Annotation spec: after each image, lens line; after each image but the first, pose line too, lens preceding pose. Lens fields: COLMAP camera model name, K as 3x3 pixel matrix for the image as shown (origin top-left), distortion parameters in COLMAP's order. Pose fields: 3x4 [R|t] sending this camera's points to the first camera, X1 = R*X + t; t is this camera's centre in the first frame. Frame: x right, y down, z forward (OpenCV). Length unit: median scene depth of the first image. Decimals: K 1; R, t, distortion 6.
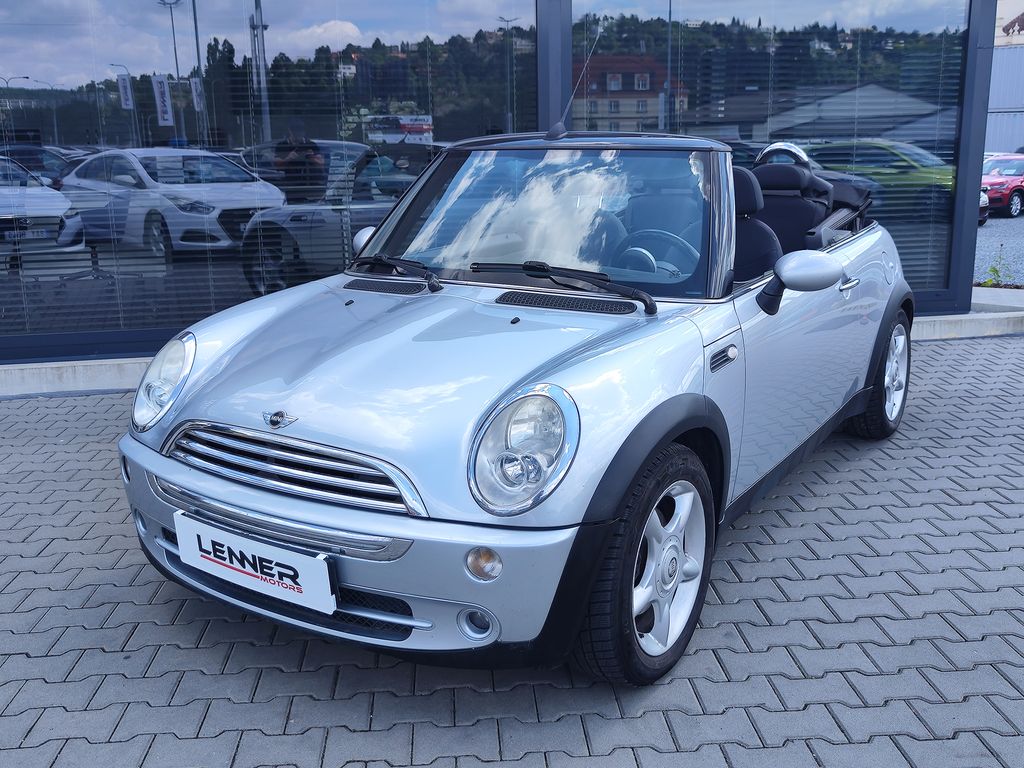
lens RADIAL K [[1024.5, 0, 515.8], [0, 1024.5, 373.9], [0, 0, 1]] dist [0.013430, 0.000000]
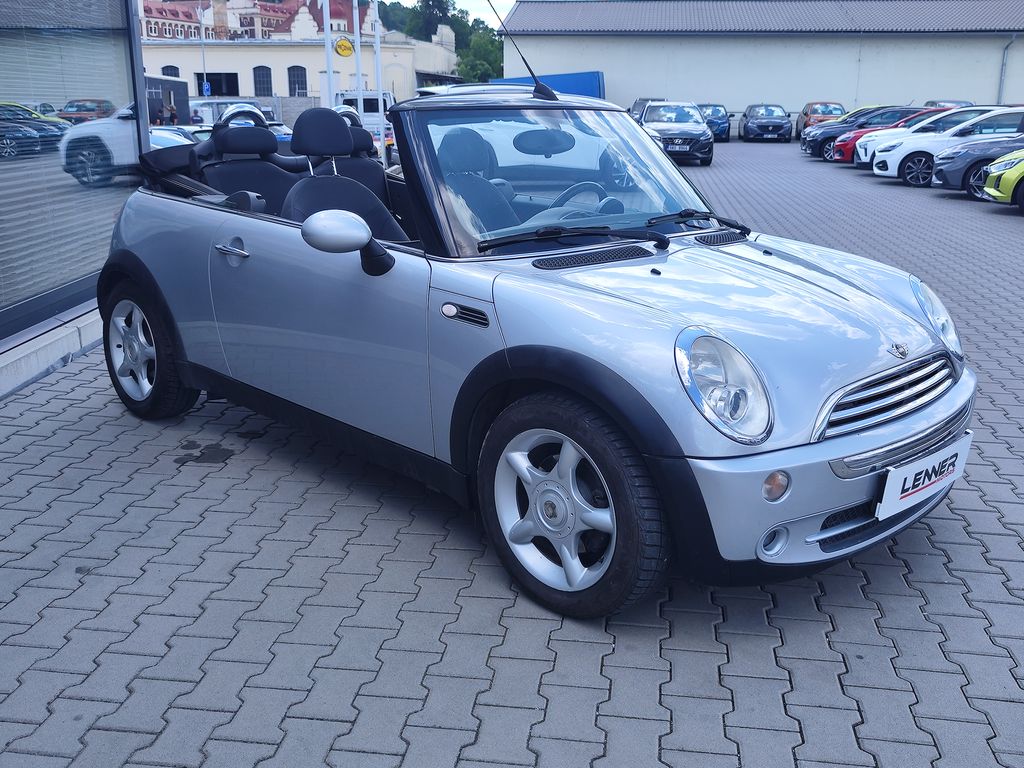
lens RADIAL K [[1024.5, 0, 506.8], [0, 1024.5, 384.0], [0, 0, 1]] dist [0.013430, 0.000000]
pose [[0.202958, -0.243698, 0.948377, -1.421669], [0.209211, 0.956962, 0.201131, -0.240995], [-0.956576, 0.157590, 0.245208, 1.163326]]
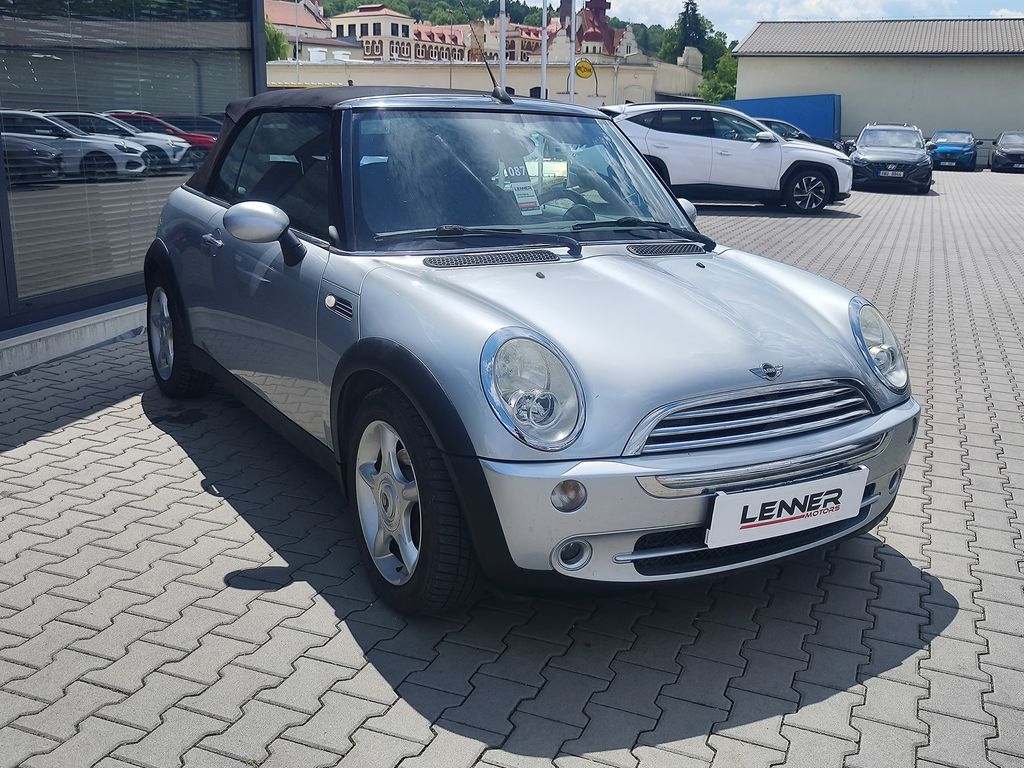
lens RADIAL K [[1024.5, 0, 514.0], [0, 1024.5, 391.6], [0, 0, 1]] dist [0.013430, 0.000000]
pose [[0.429462, -0.205832, 0.879316, -1.293640], [0.171257, 0.974574, 0.144487, -0.133987], [-0.886698, 0.088538, 0.453793, 0.772761]]
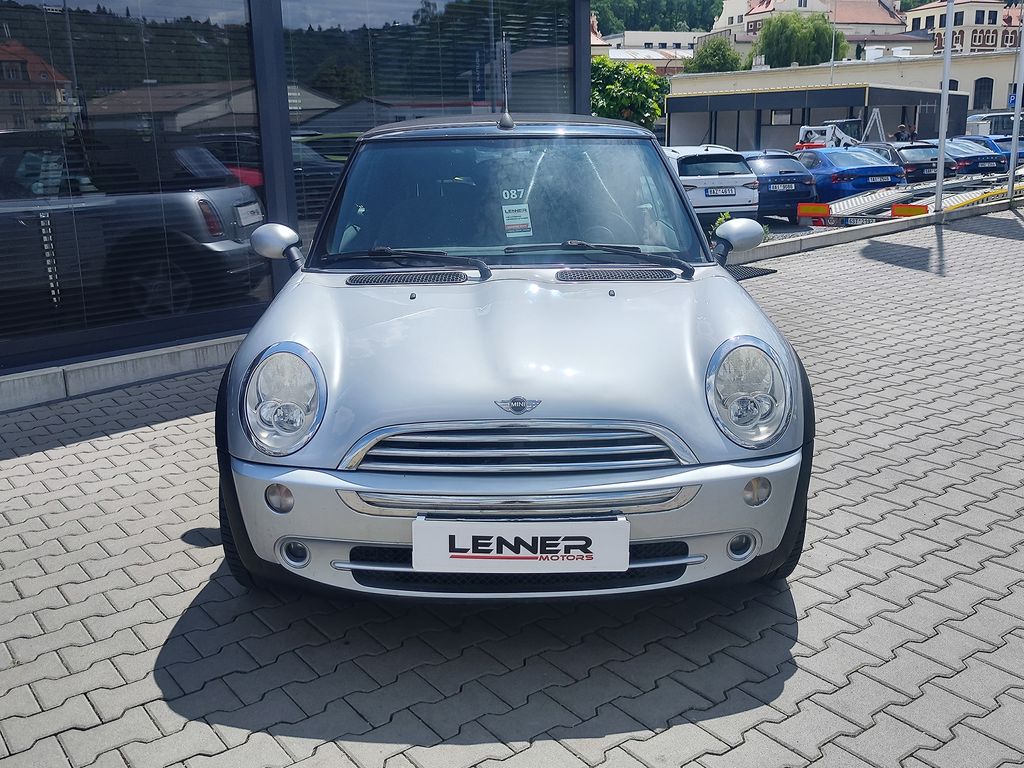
lens RADIAL K [[1024.5, 0, 515.7], [0, 1024.5, 384.9], [0, 0, 1]] dist [0.013430, 0.000000]
pose [[0.831729, -0.139964, 0.537249, -0.797663], [0.131948, 0.989807, 0.053593, -0.031739], [-0.539274, 0.026314, 0.841719, 0.141243]]
